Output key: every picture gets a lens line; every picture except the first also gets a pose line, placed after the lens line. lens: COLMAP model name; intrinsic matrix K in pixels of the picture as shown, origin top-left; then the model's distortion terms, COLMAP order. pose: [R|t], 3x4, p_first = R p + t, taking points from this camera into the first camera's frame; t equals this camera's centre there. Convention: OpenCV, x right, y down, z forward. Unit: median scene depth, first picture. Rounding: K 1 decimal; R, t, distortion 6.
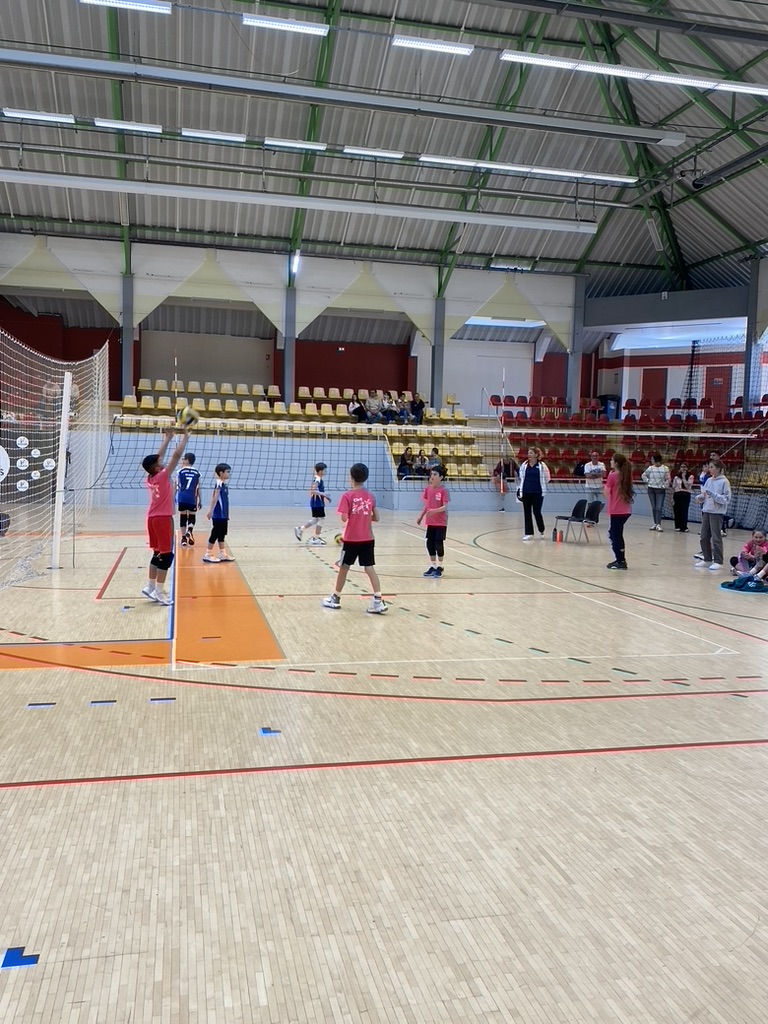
lens RADIAL K [[876.8, 0, 384.8], [0, 876.8, 511.8], [0, 0, 1]] dist [0.016487, -0.000560]
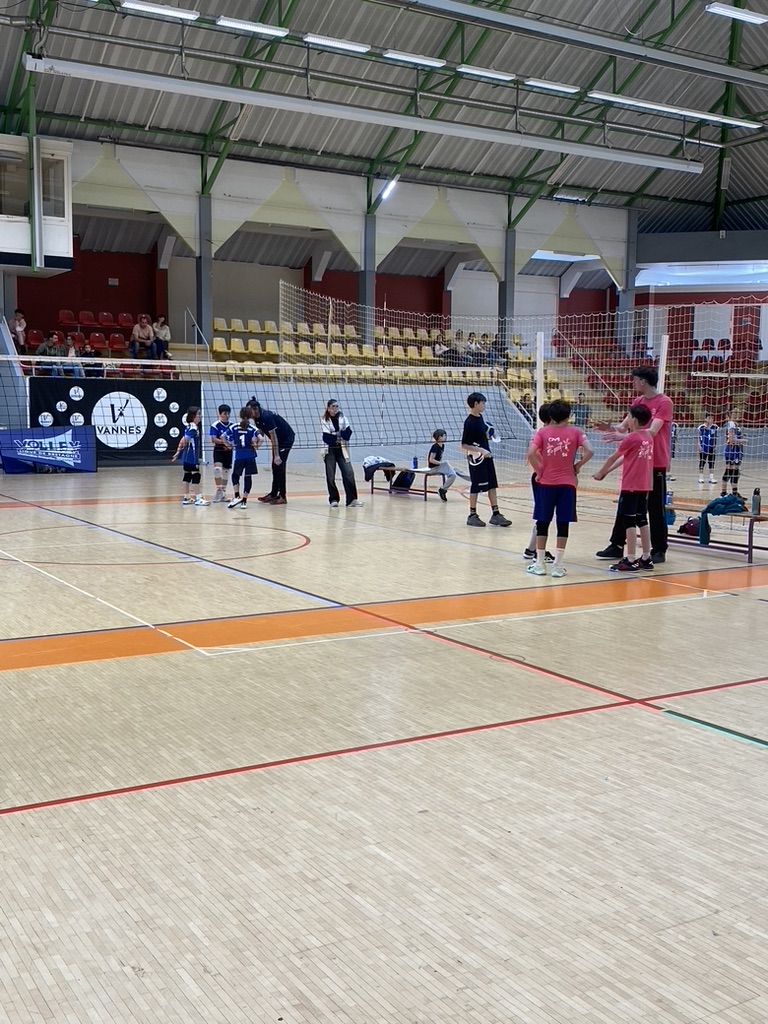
lens RADIAL K [[1122.7, 0, 382.6], [0, 1122.7, 516.1], [0, 0, 1]] dist [0.061543, -0.135168]
pose [[0.951304, -0.046812, 0.304679, -0.454420], [0.033174, 0.998209, 0.049789, -0.006623], [-0.306464, -0.037257, 0.951153, -0.101349]]
